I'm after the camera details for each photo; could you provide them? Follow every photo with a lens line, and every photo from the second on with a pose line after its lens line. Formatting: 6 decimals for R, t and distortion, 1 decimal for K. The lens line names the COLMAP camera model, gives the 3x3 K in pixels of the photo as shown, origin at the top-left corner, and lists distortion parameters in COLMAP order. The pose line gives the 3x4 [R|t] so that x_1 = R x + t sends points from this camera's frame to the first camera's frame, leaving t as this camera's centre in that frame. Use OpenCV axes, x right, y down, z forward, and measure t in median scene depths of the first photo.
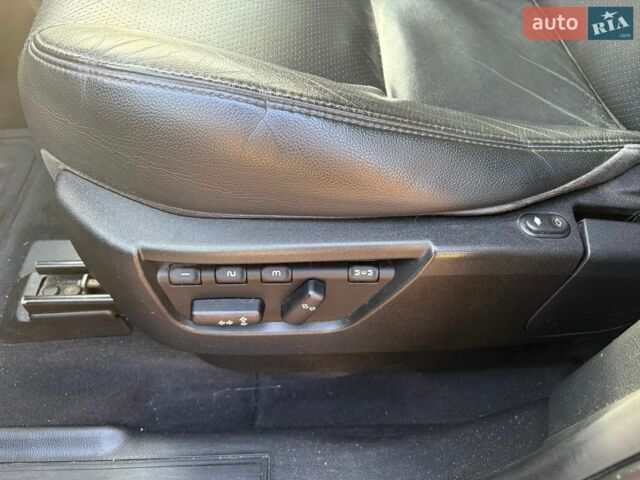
lens RADIAL K [[490.0, 0, 320.0], [0, 490.0, 240.0], [0, 0, 1]] dist [0.038378, -0.000274]
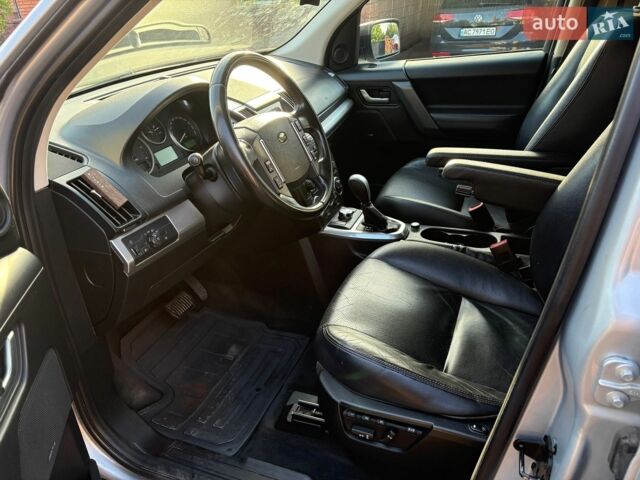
lens RADIAL K [[490.0, 0, 320.0], [0, 490.0, 240.0], [0, 0, 1]] dist [0.038378, -0.000274]
pose [[0.918239, 0.109816, -0.380498, 0.563843], [-0.240278, 0.918227, -0.314842, 0.083787], [0.314809, 0.380525, 0.869538, -2.044507]]
